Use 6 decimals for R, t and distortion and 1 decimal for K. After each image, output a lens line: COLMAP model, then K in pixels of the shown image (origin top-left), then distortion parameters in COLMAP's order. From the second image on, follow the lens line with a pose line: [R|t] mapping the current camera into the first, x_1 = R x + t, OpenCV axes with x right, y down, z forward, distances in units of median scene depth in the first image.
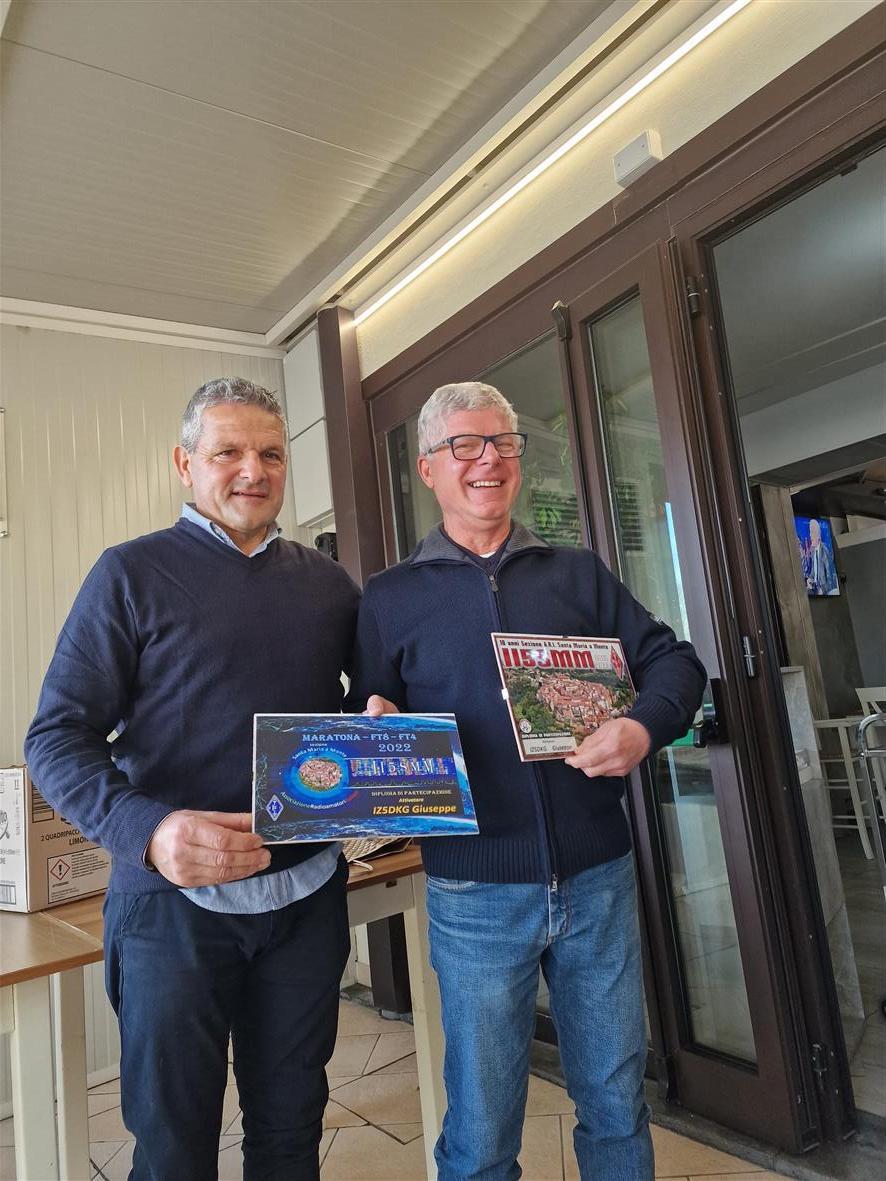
lens RADIAL K [[786.6, 0, 429.2], [0, 786.6, 603.0], [0, 0, 1]] dist [0.078165, -0.074967]
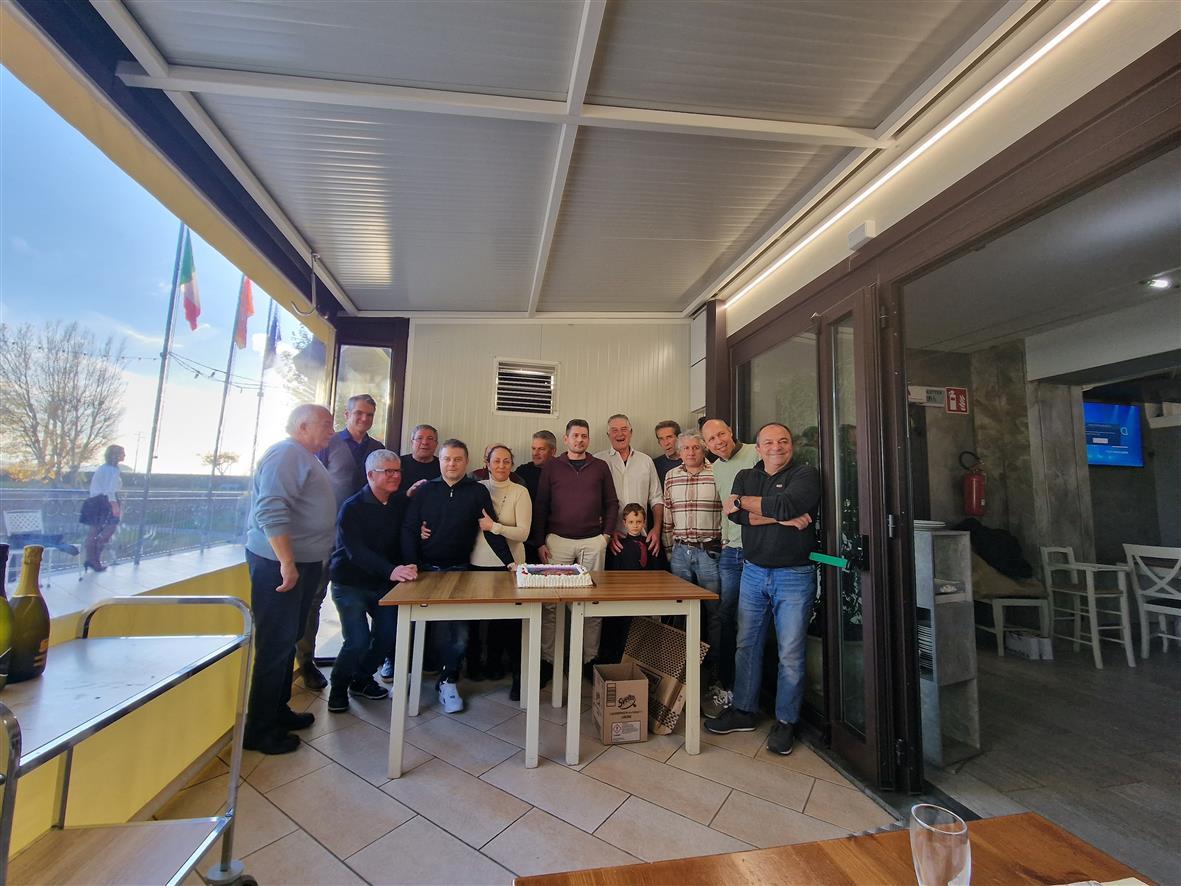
lens RADIAL K [[484.2, 0, 580.1], [0, 484.2, 447.2], [0, 0, 1]] dist [0.000298, 0.000239]
pose [[0.873250, 0.079027, -0.480821, 0.251324], [-0.048919, 0.995994, 0.074854, -0.130990], [0.484810, -0.041845, 0.873618, -0.237091]]
